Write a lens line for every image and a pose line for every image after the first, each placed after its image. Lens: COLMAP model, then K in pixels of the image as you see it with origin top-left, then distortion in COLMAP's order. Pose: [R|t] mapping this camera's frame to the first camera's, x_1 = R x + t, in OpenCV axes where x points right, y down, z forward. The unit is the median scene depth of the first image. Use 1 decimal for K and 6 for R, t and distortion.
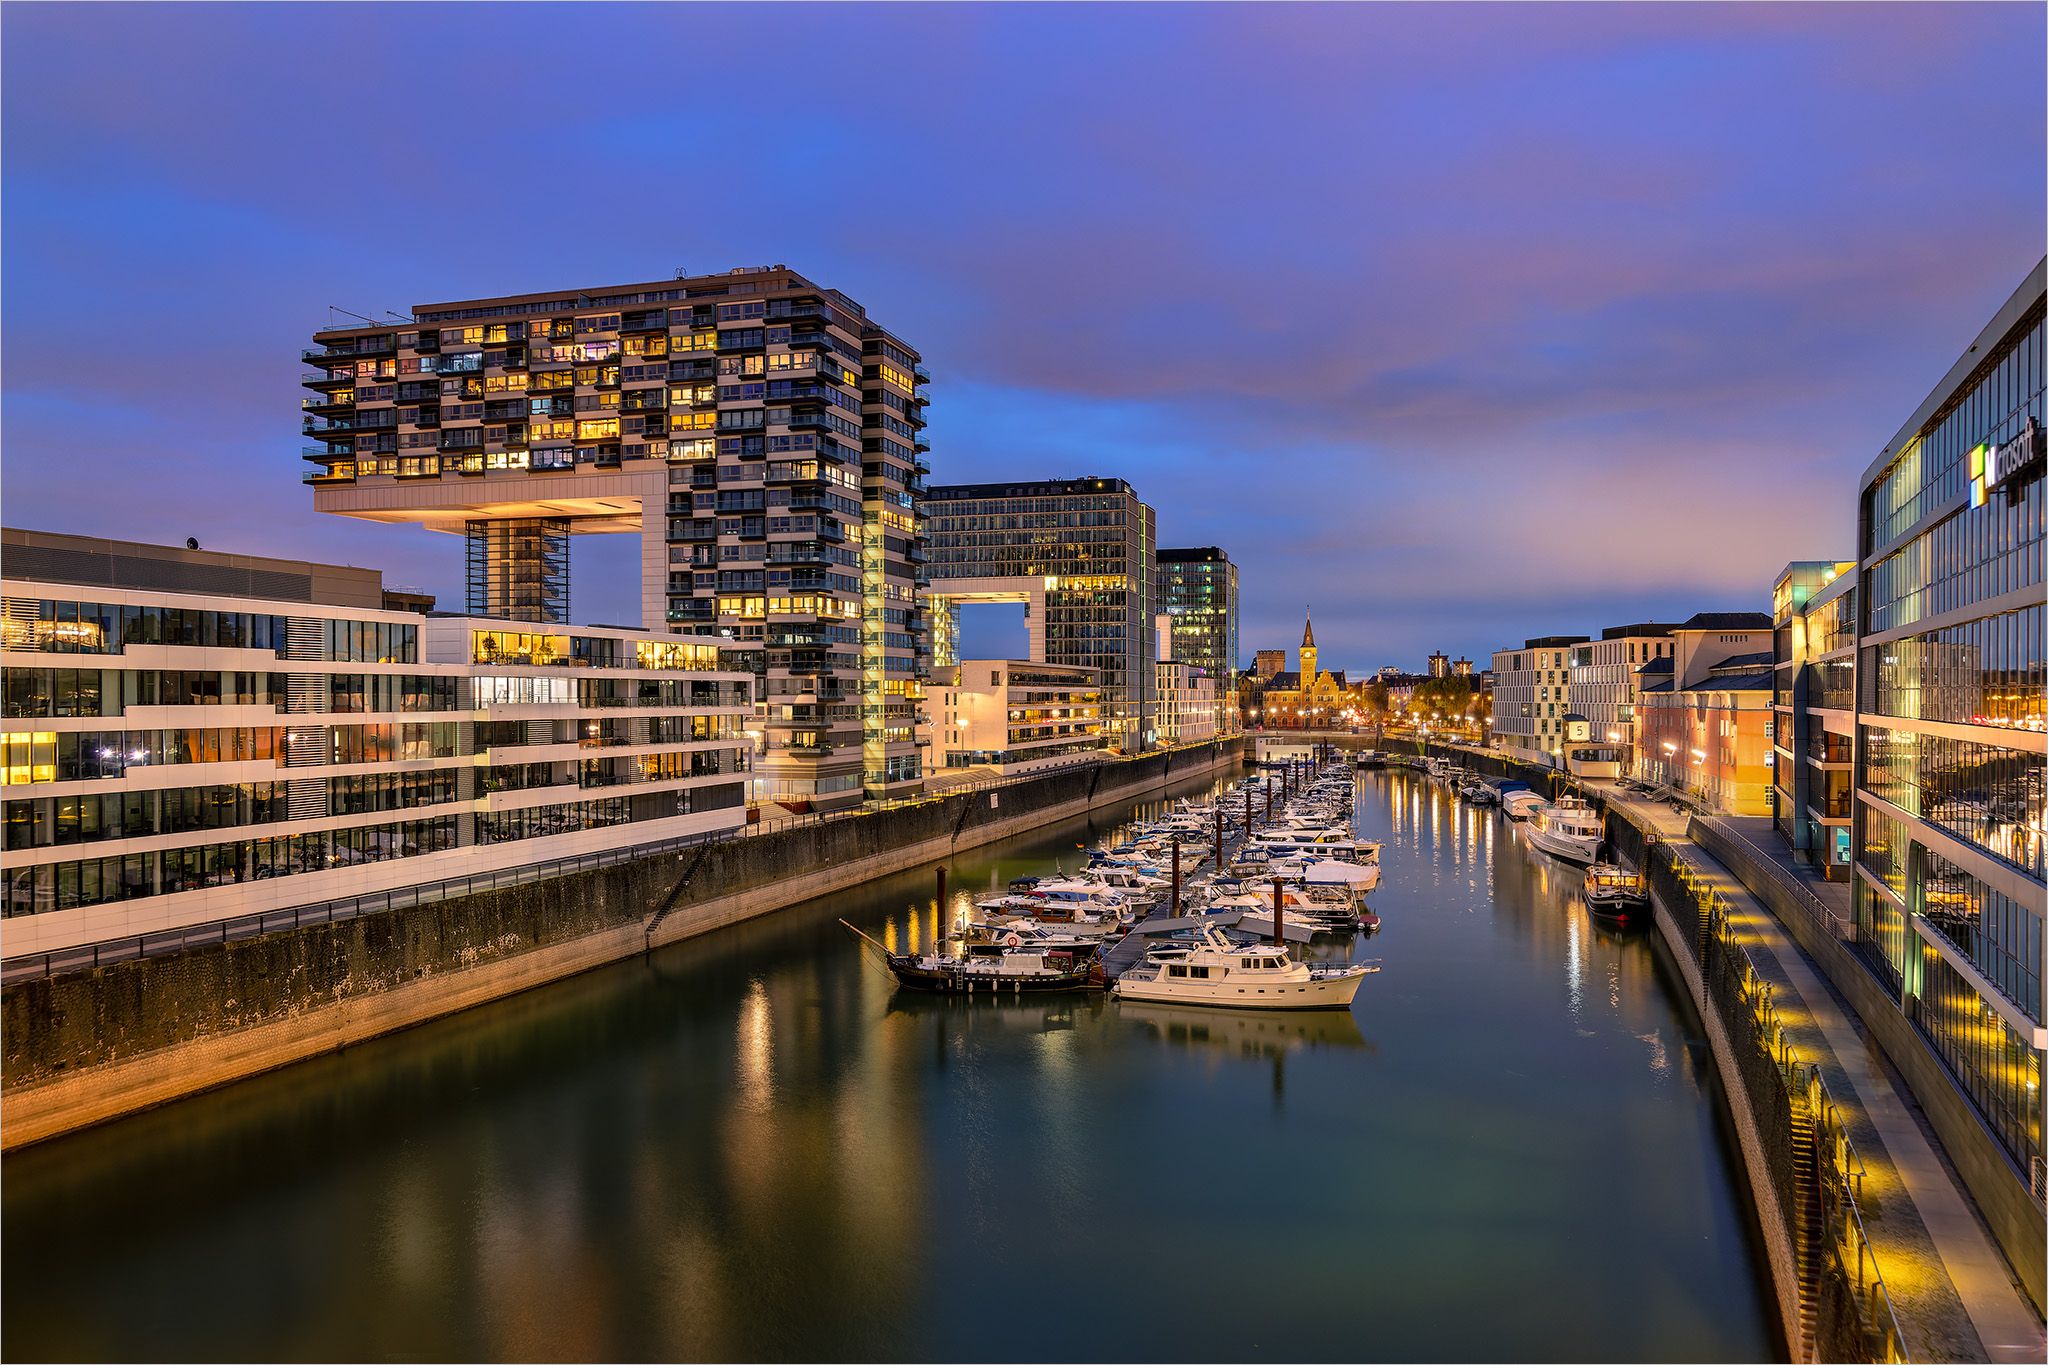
lens RADIAL K [[1435.7, 0, 1033.4], [0, 1435.7, 707.0], [0, 0, 1]] dist [-0.004026, 0.002274]
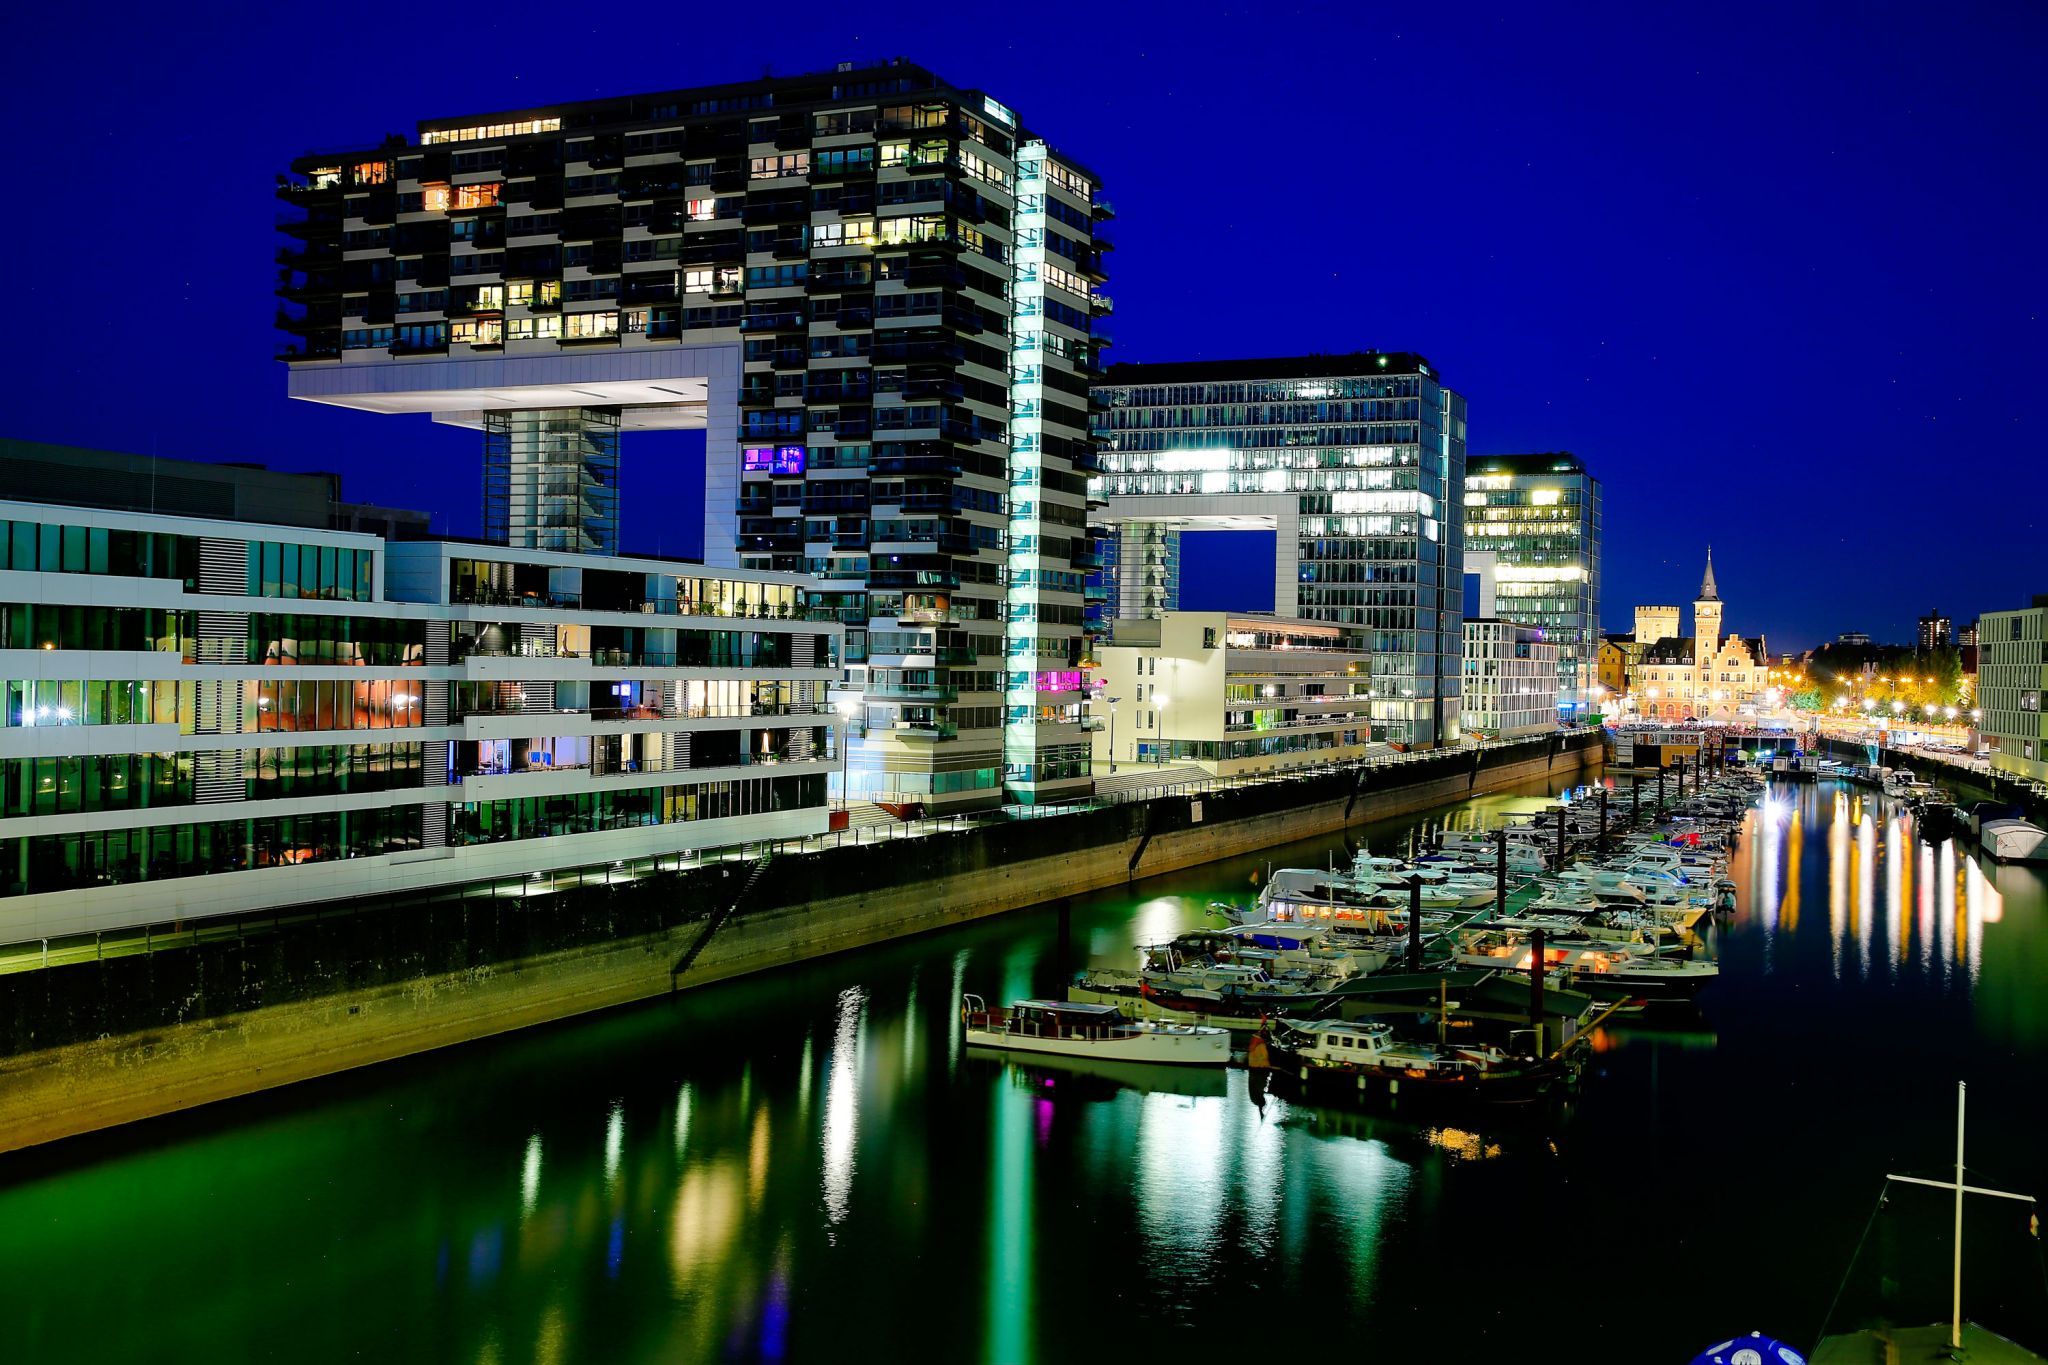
lens RADIAL K [[2061.3, 0, 1024.0], [0, 2061.3, 682.5], [0, 0, 1]] dist [0.007388, 0.019047]
pose [[0.989526, 0.021736, -0.142712, 0.038743], [-0.021456, 0.999764, 0.003498, 0.000518], [0.142754, -0.000399, 0.989758, -0.013474]]
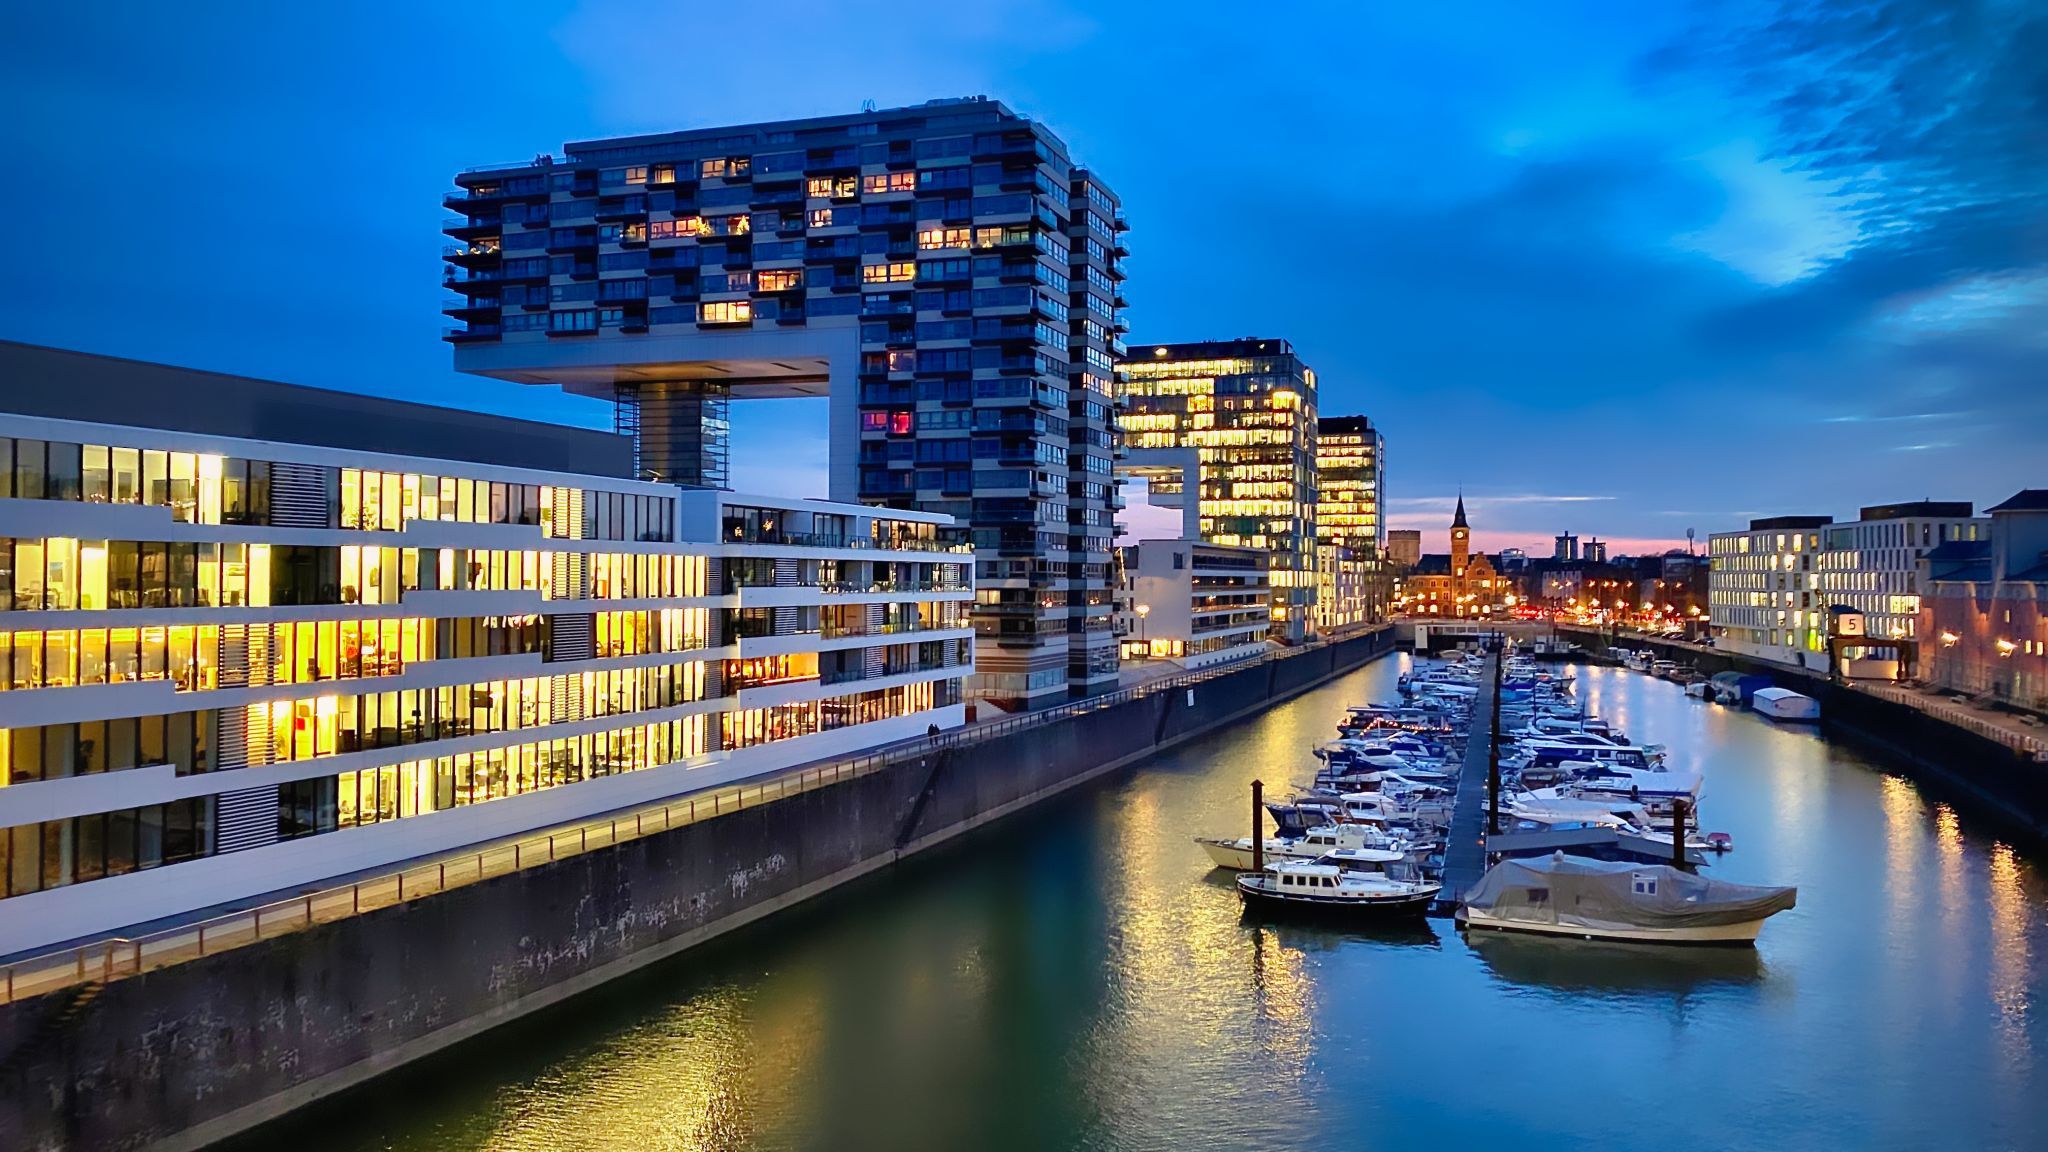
lens RADIAL K [[1548.0, 0, 1026.2], [0, 1548.0, 565.7], [0, 0, 1]] dist [0.168338, -0.379046]
pose [[0.998785, 0.005440, -0.048982, -0.100913], [-0.006203, 0.999861, -0.015447, -0.001686], [0.048891, 0.015732, 0.998680, 0.036228]]
